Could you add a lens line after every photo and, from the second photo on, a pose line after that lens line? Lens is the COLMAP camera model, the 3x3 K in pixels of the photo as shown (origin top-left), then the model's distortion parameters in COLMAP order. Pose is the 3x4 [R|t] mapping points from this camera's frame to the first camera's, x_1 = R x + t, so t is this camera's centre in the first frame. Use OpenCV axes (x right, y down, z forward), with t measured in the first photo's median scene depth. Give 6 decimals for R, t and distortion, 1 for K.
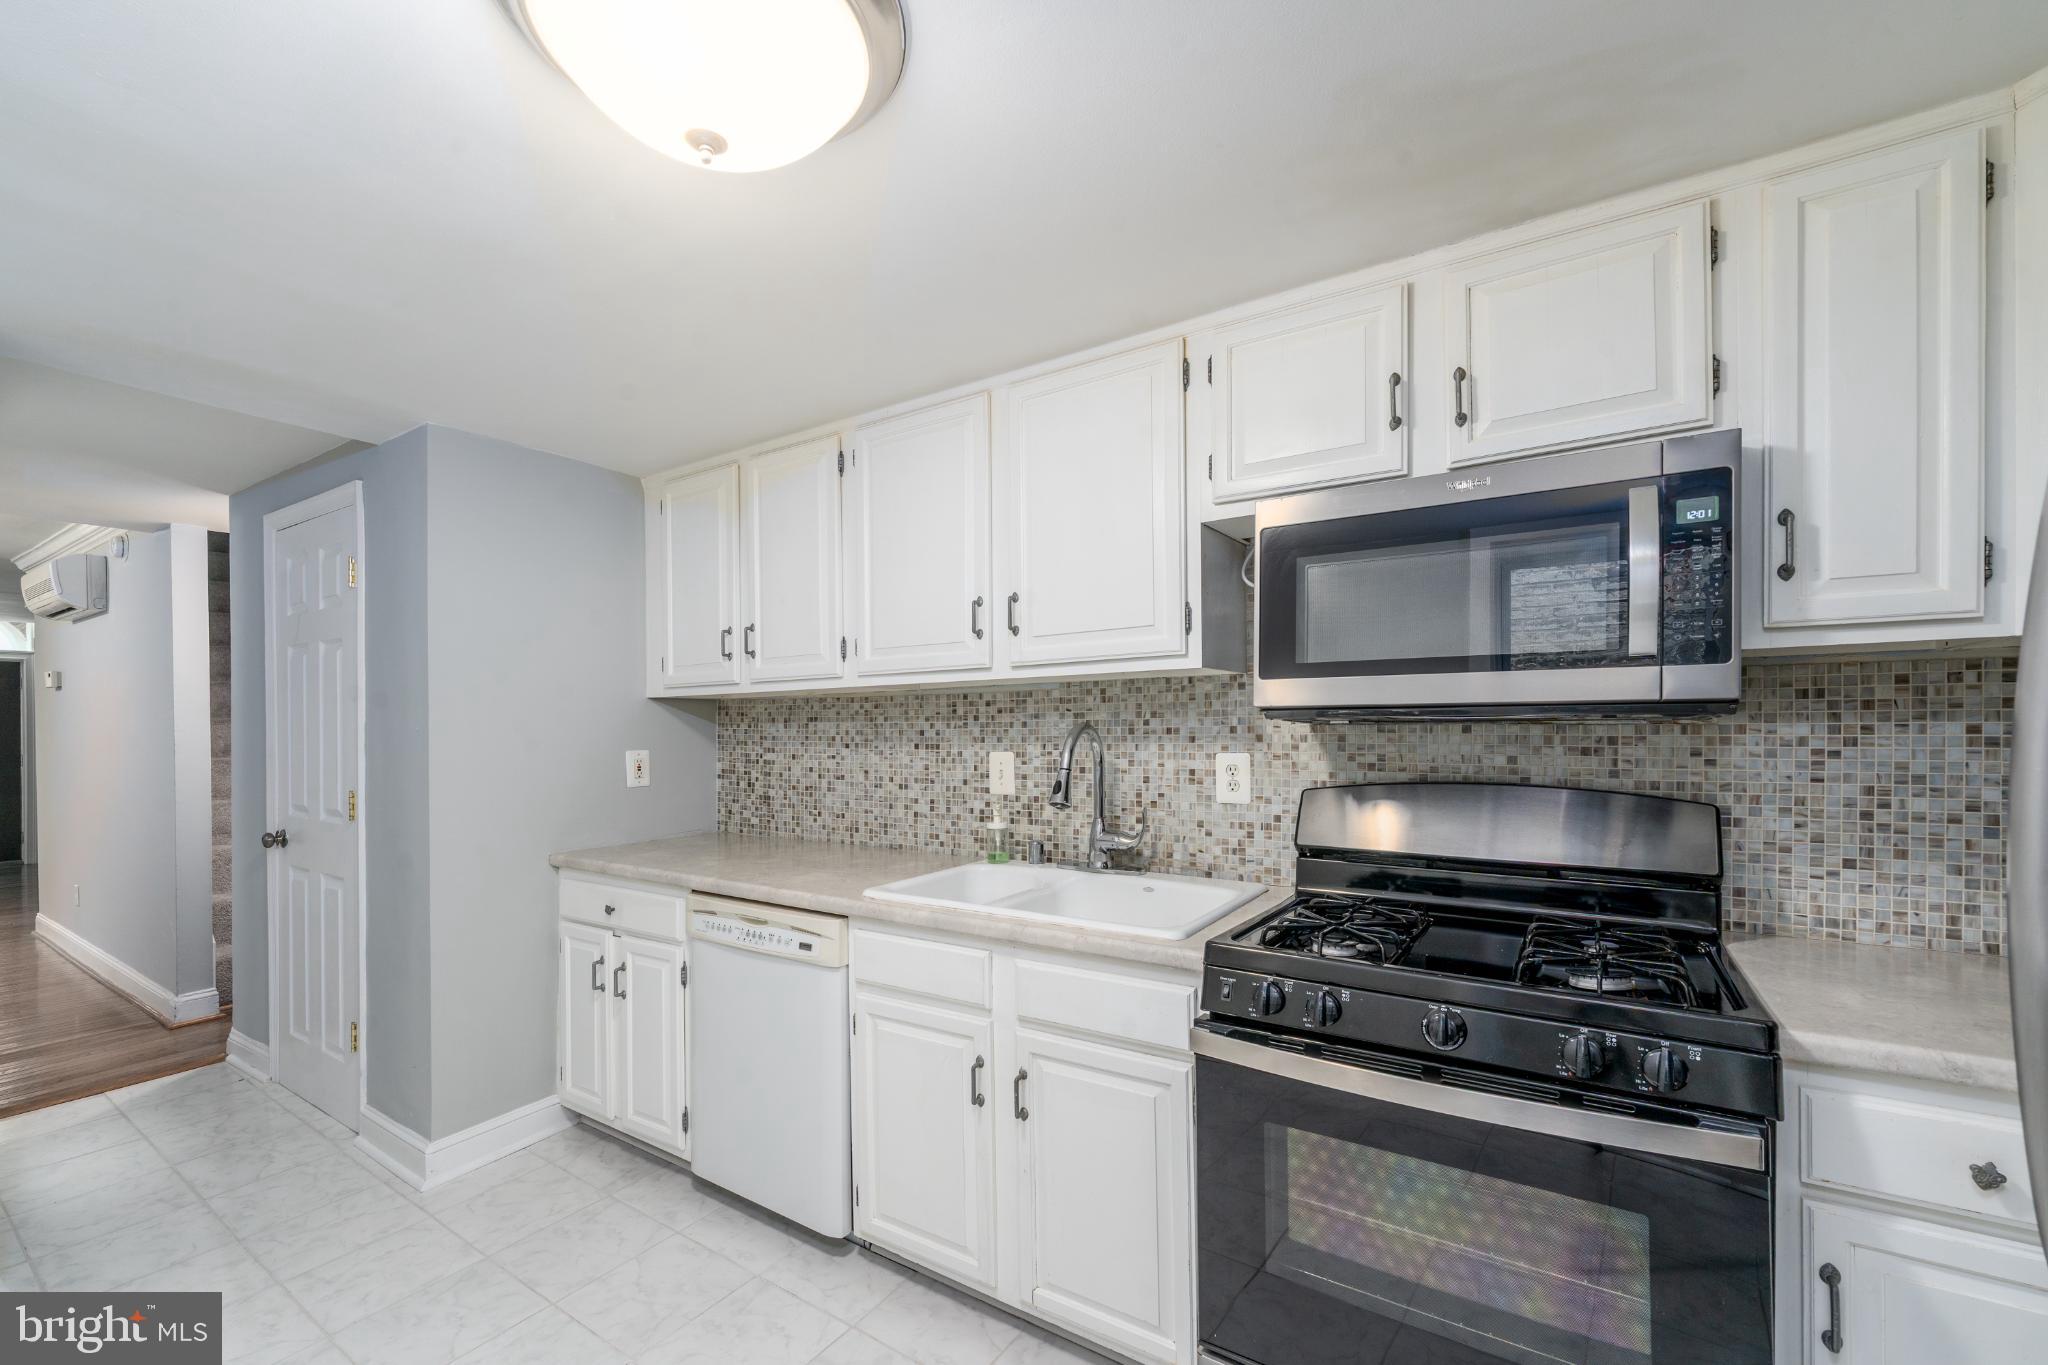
lens RADIAL K [[845.5, 0, 1028.9], [0, 845.5, 726.0], [0, 0, 1]] dist [0.004276, -0.001606]
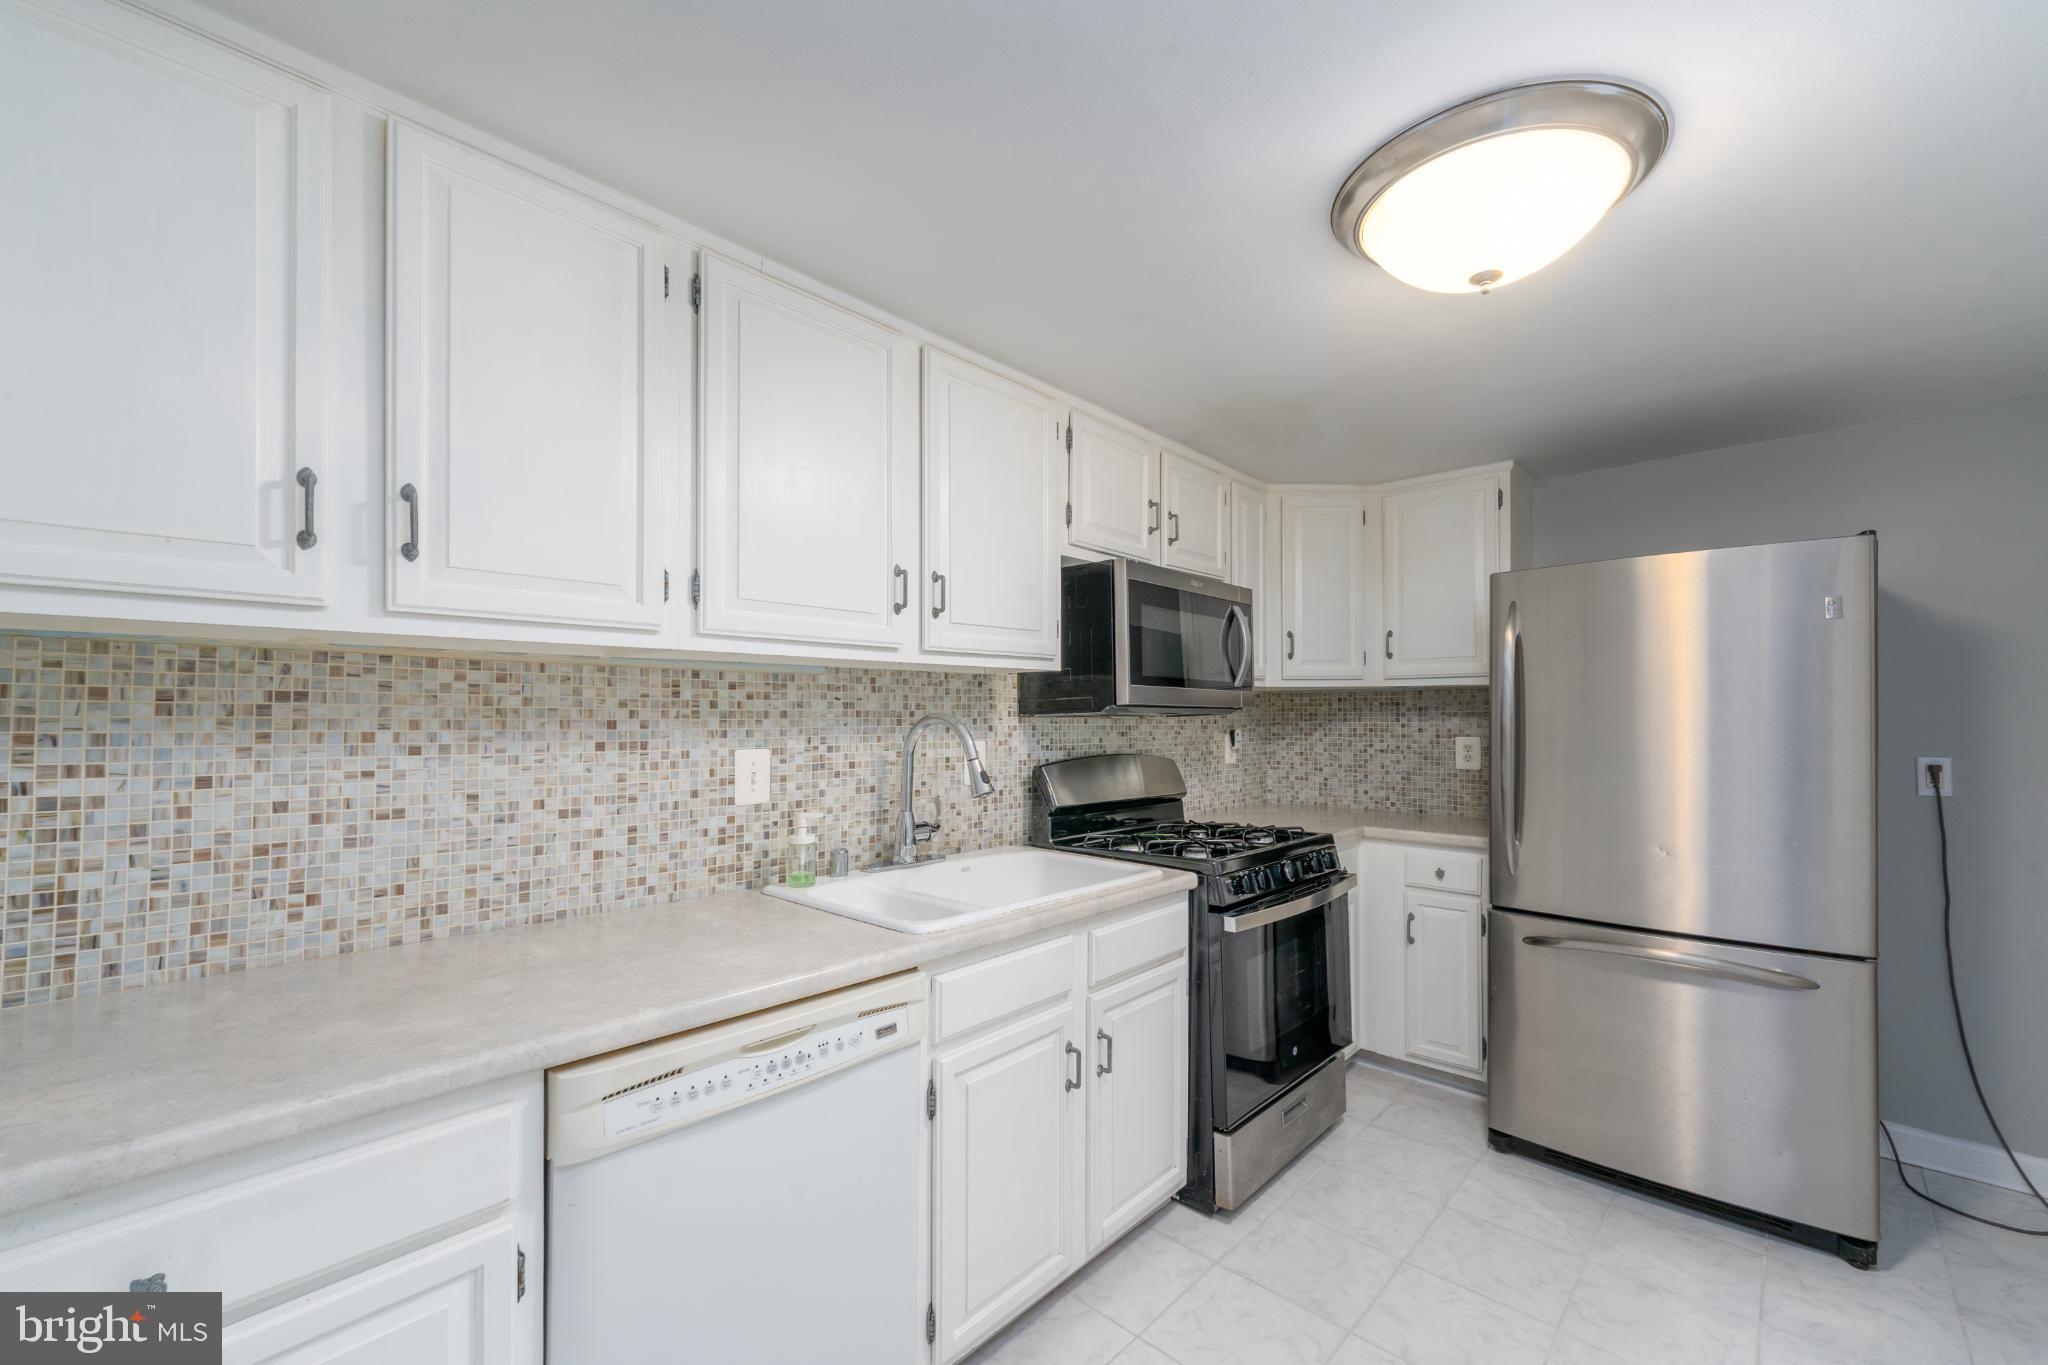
lens RADIAL K [[845.5, 0, 1018.4], [0, 845.5, 708.8], [0, 0, 1]] dist [0.004276, -0.001606]
pose [[0.158913, 0.018926, 0.987111, -0.778636], [-0.002811, 0.999821, -0.018718, 0.007585], [-0.987289, 0.000199, 0.158938, 0.650169]]
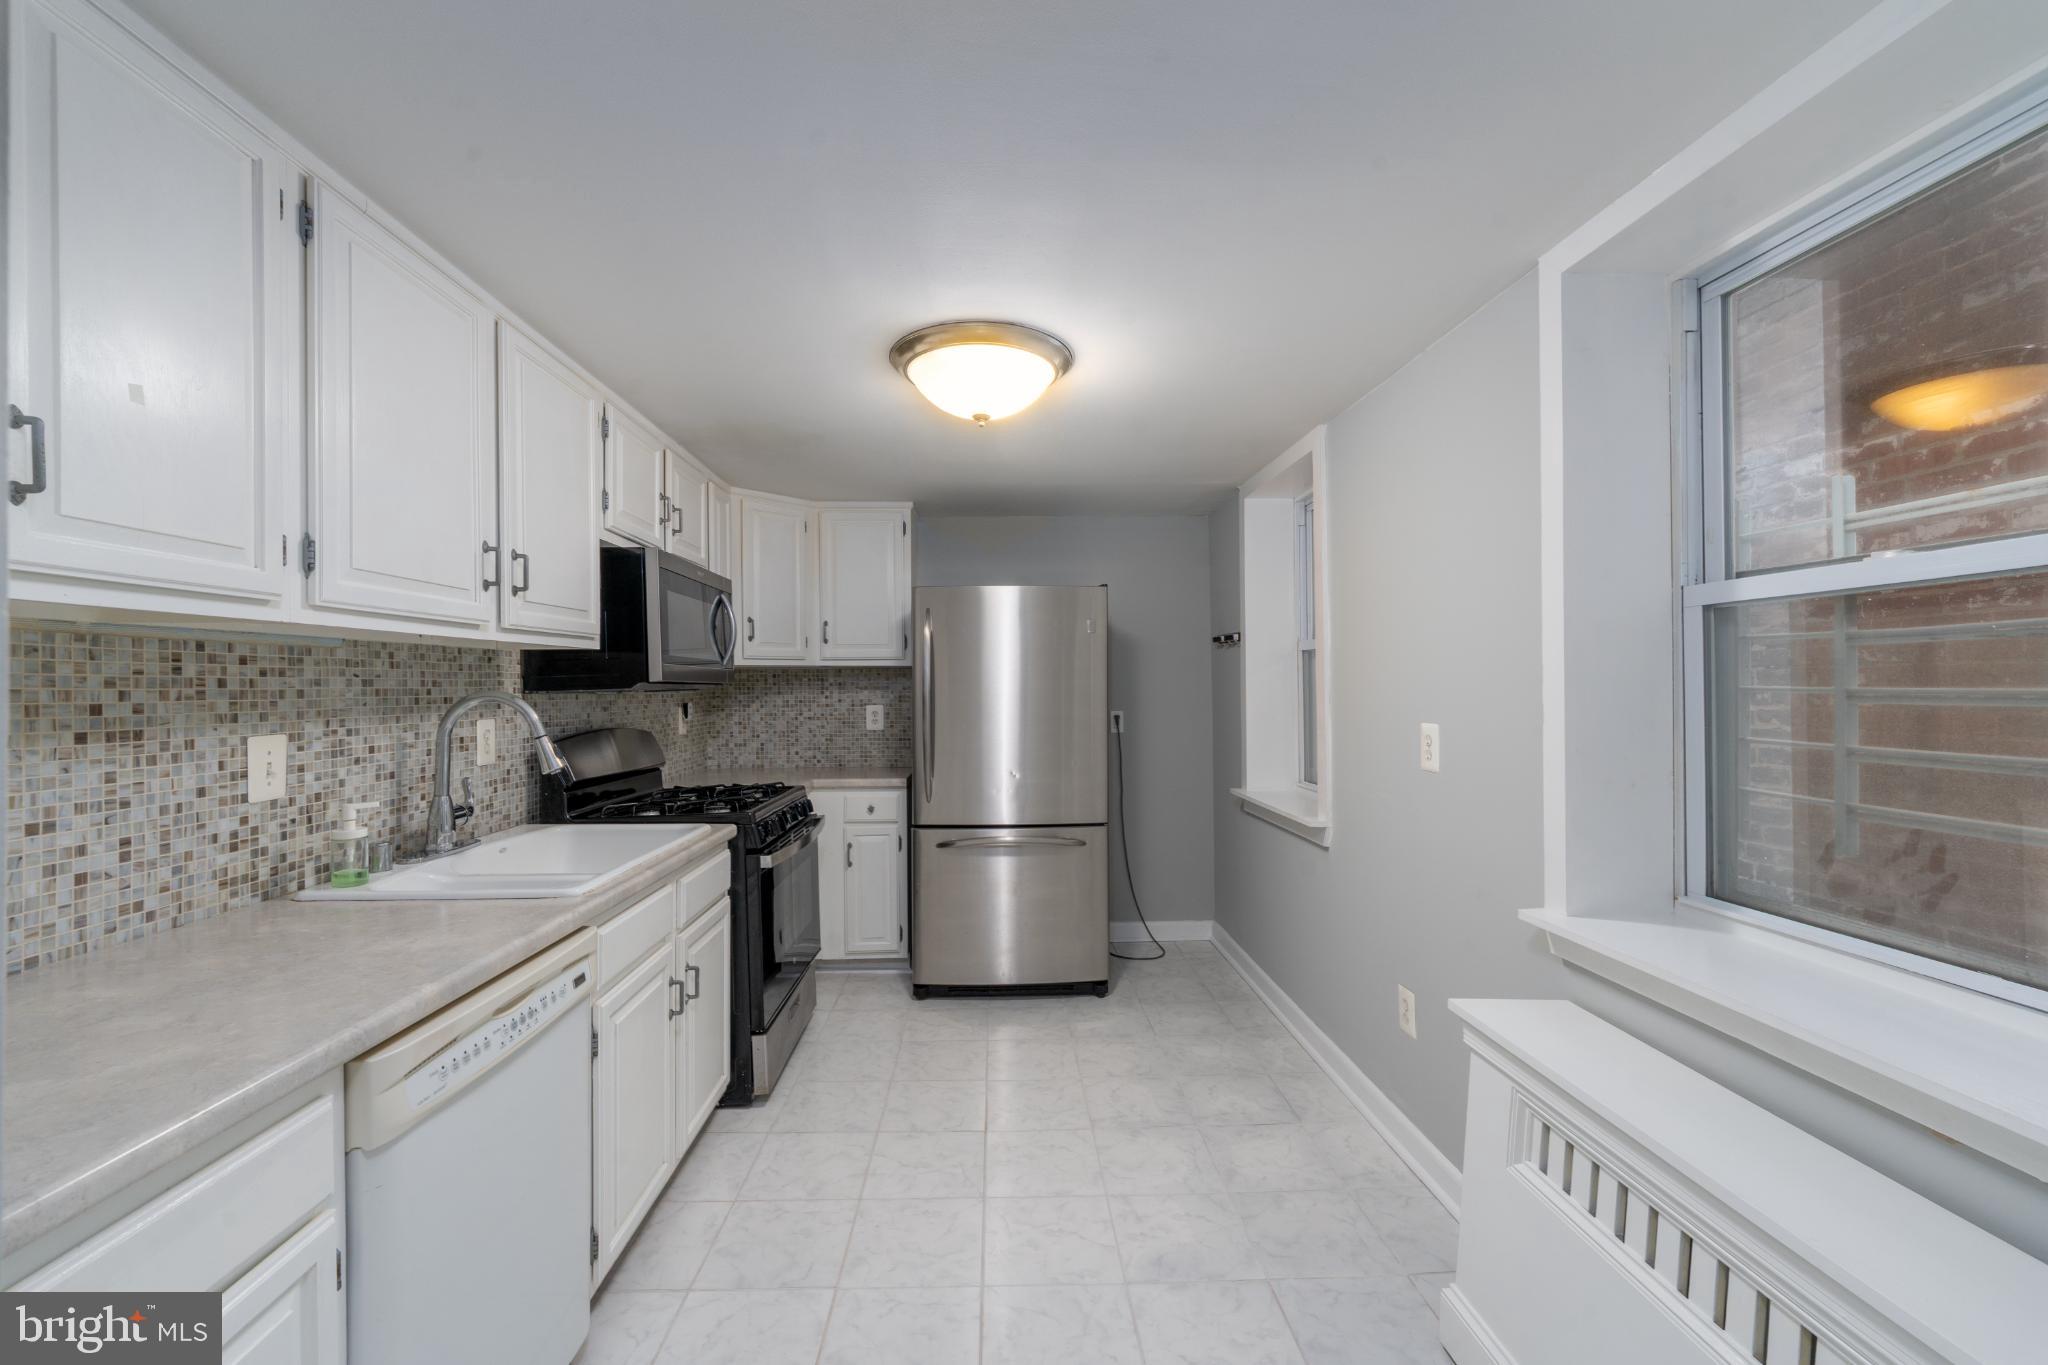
lens RADIAL K [[845.5, 0, 1028.5], [0, 845.5, 687.4], [0, 0, 1]] dist [0.004276, -0.001606]
pose [[-0.593201, 0.012167, 0.804962, -0.934289], [0.010740, 0.999916, -0.007199, 0.004519], [-0.804983, 0.004375, -0.593282, 0.935629]]
